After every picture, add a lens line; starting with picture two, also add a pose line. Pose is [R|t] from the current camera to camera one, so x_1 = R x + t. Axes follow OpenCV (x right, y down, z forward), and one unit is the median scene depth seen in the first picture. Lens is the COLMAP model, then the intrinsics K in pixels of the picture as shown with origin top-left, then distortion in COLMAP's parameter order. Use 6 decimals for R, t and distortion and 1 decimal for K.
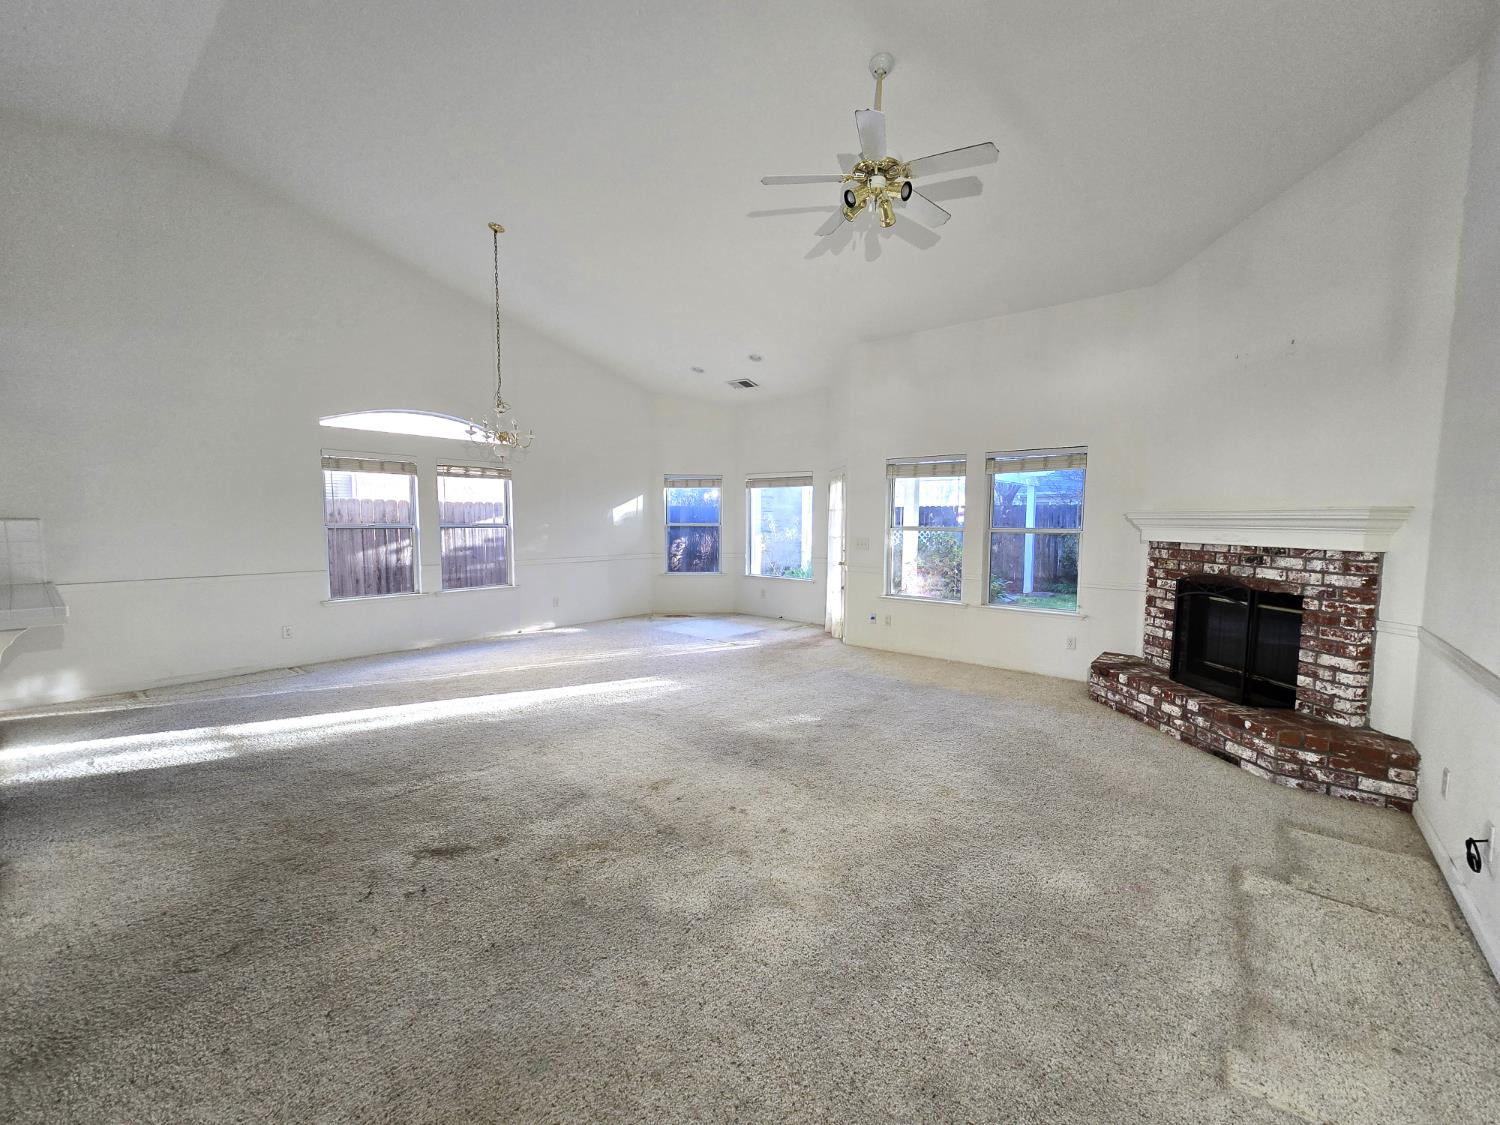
lens RADIAL K [[610.9, 0, 750.2], [0, 610.9, 571.1], [0, 0, 1]] dist [-0.004242, 0.000337]
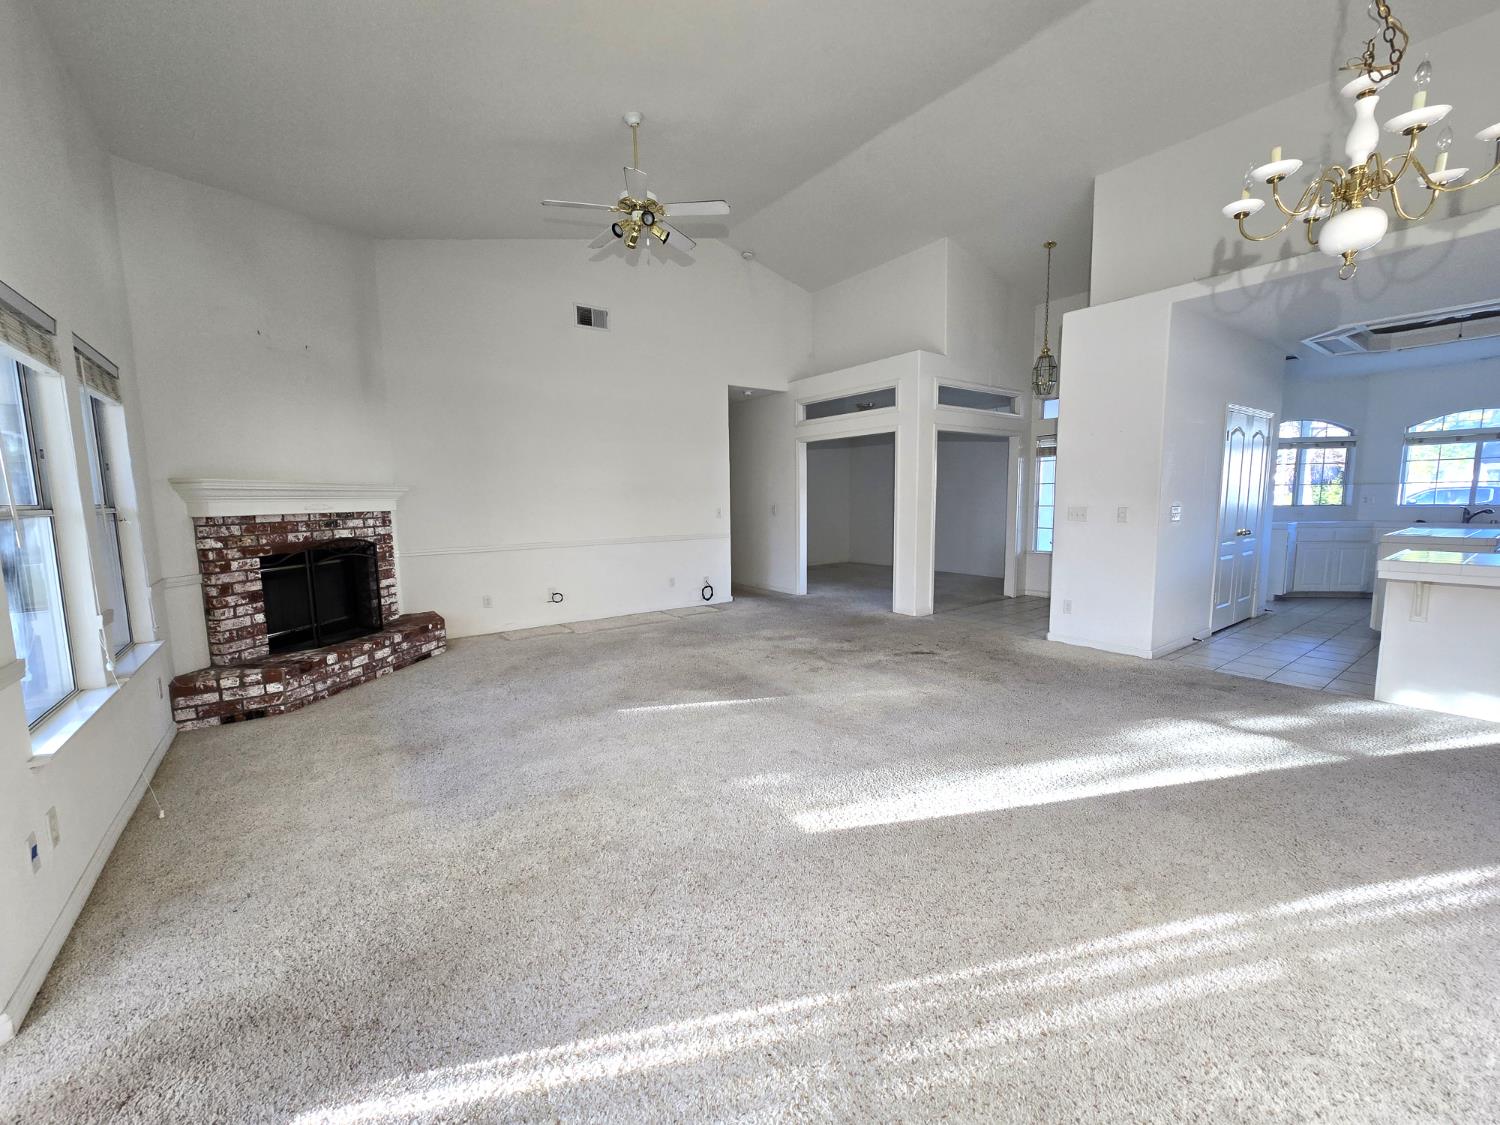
lens RADIAL K [[610.9, 0, 750.2], [0, 610.9, 569.1], [0, 0, 1]] dist [-0.004242, 0.000337]
pose [[-0.971669, -0.020432, 0.235462, -0.268026], [0.028293, 0.979036, 0.201713, -0.147461], [-0.234647, 0.202660, -0.950720, 1.911749]]
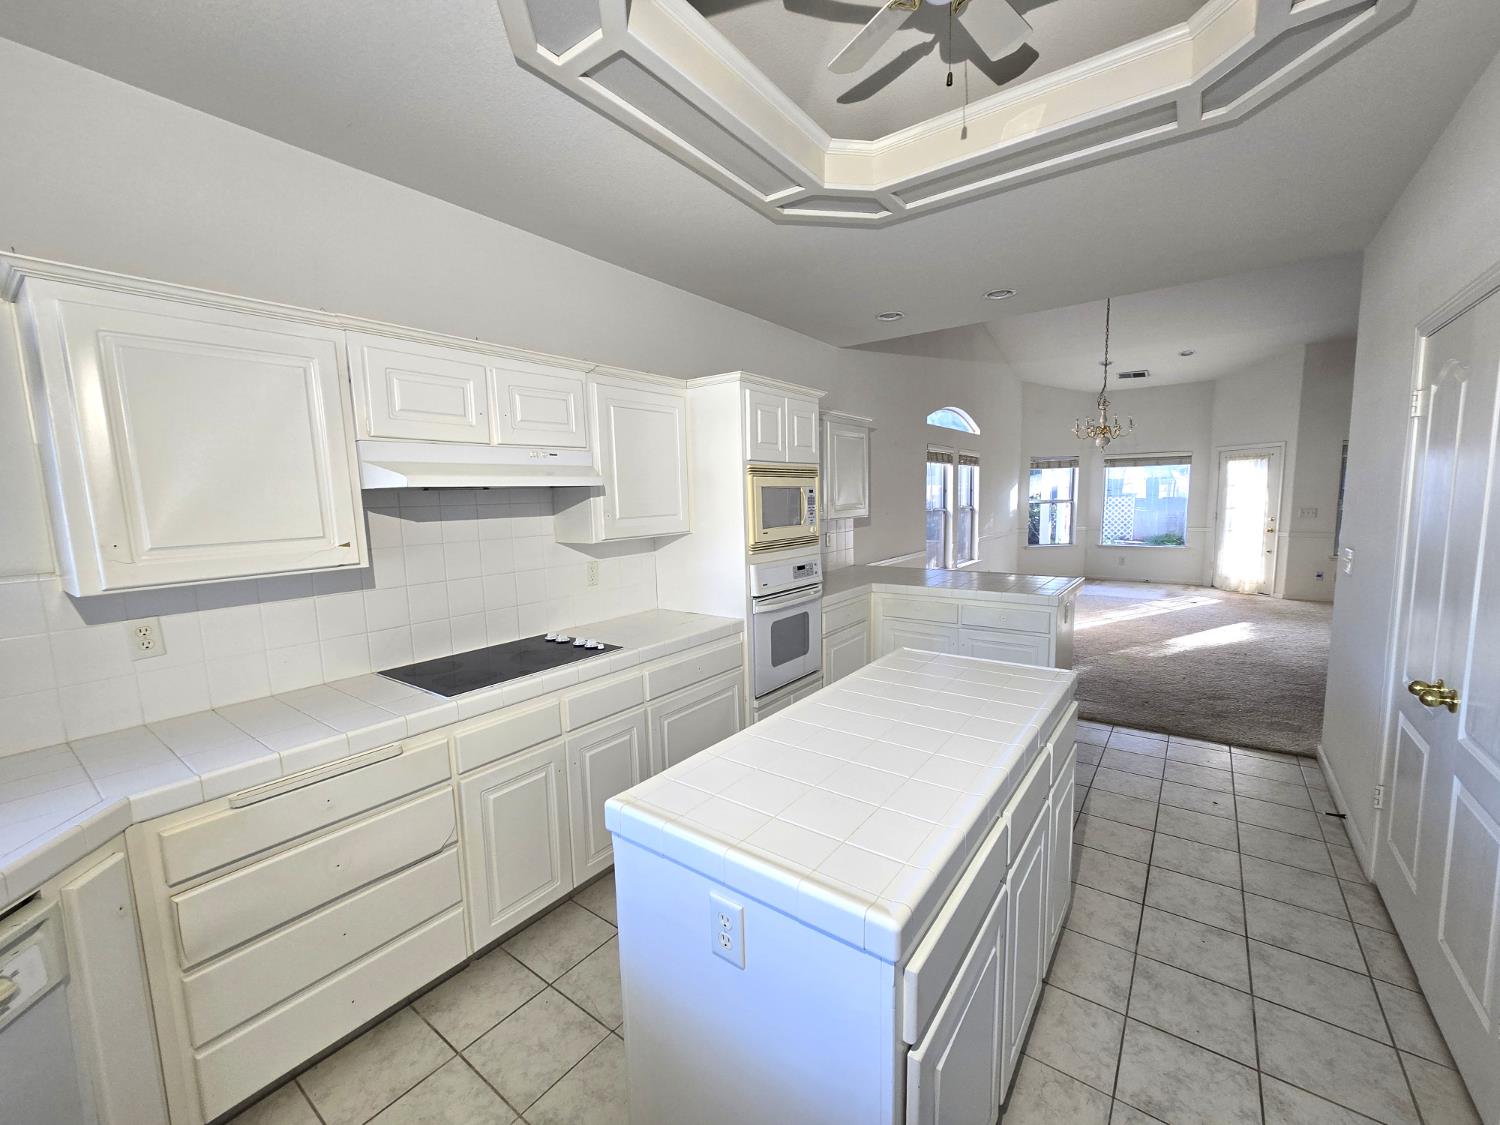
lens RADIAL K [[610.9, 0, 756.1], [0, 610.9, 567.1], [0, 0, 1]] dist [-0.004242, 0.000337]
pose [[0.997466, -0.037139, 0.060682, -1.596310], [0.035268, 0.998878, 0.031614, -0.024946], [-0.061788, -0.029394, 0.997656, -0.198981]]
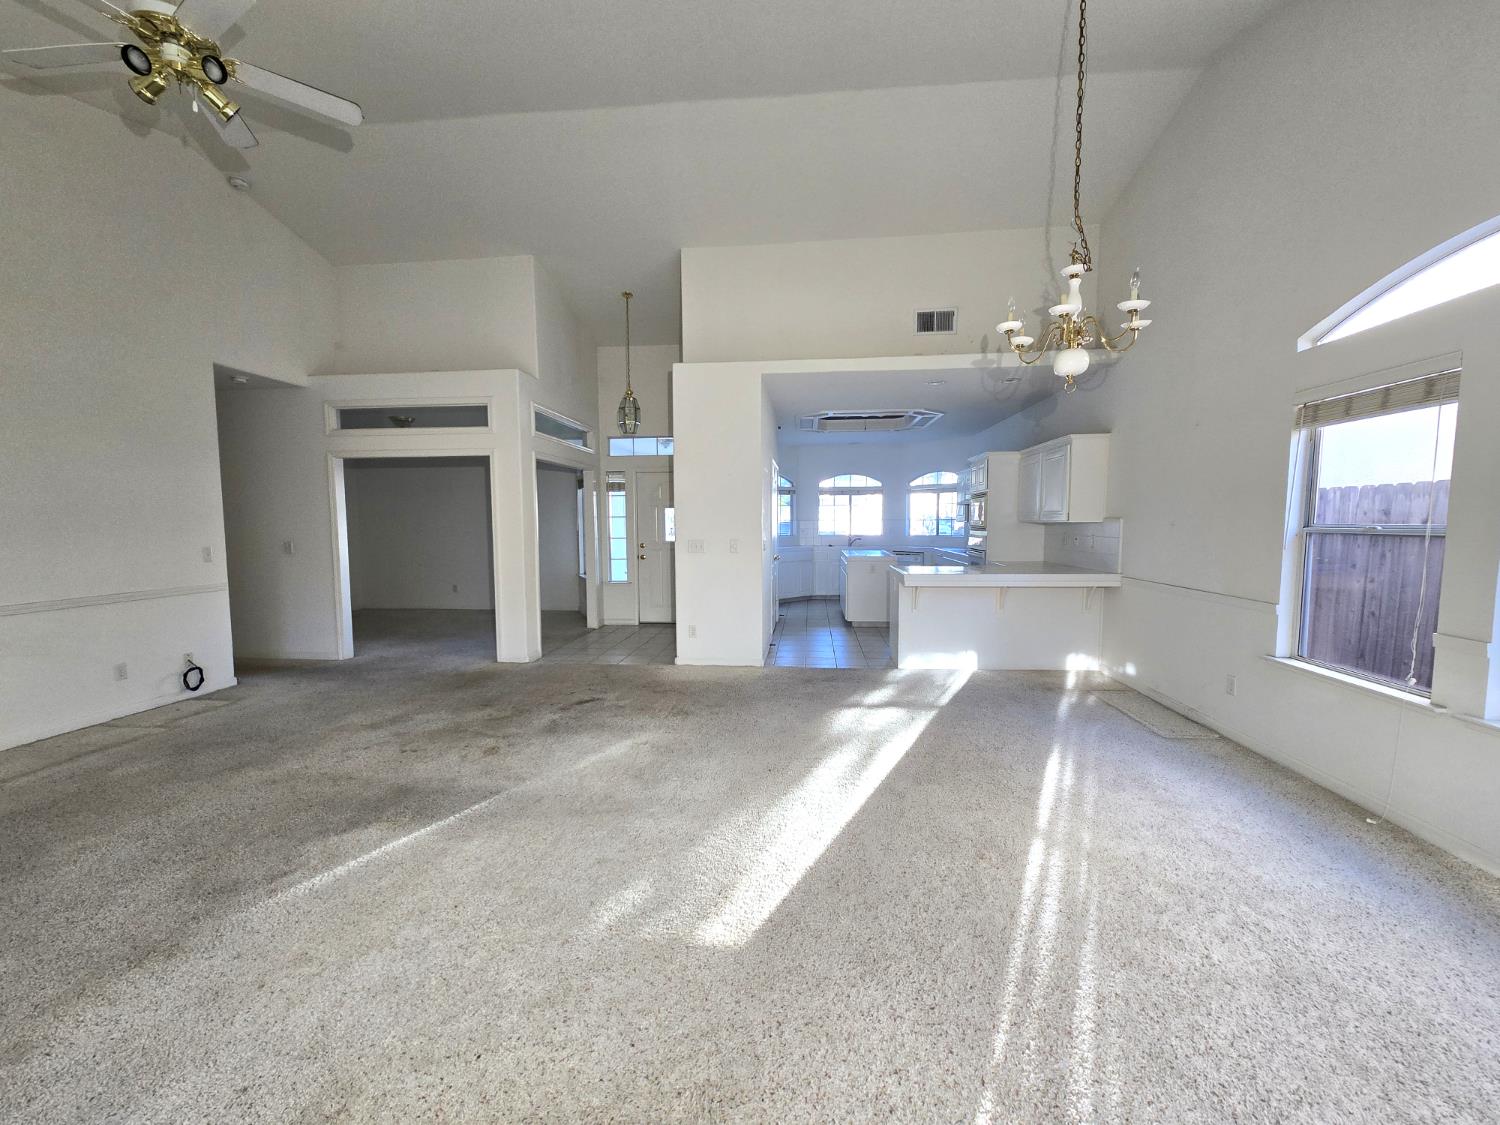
lens RADIAL K [[610.9, 0, 755.3], [0, 610.9, 566.1], [0, 0, 1]] dist [-0.004242, 0.000337]
pose [[-0.821002, 0.040045, -0.569520, 0.069547], [-0.048635, 0.989006, 0.139652, -0.140427], [0.568850, 0.142353, -0.810028, 1.735542]]
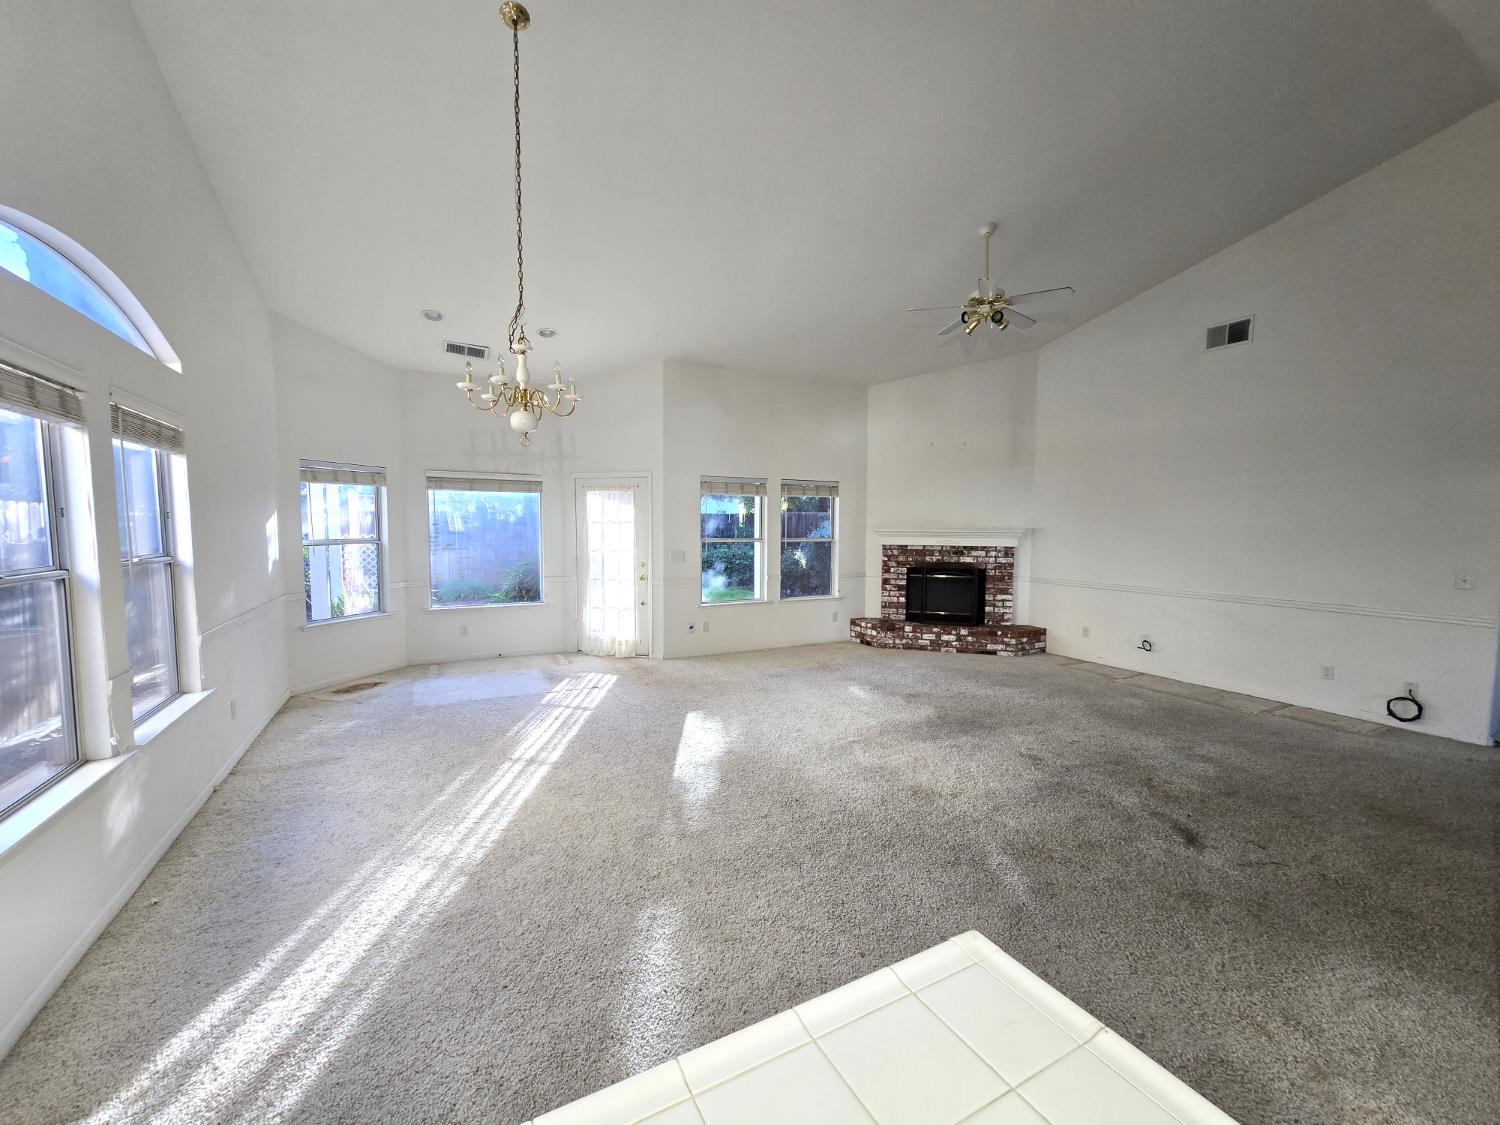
lens RADIAL K [[610.9, 0, 754.1], [0, 610.9, 572.6], [0, 0, 1]] dist [-0.004242, 0.000337]
pose [[0.378492, -0.076506, 0.922437, -1.177406], [0.076335, 0.995763, 0.051266, -0.101787], [-0.922452, 0.051010, 0.382728, 0.827600]]
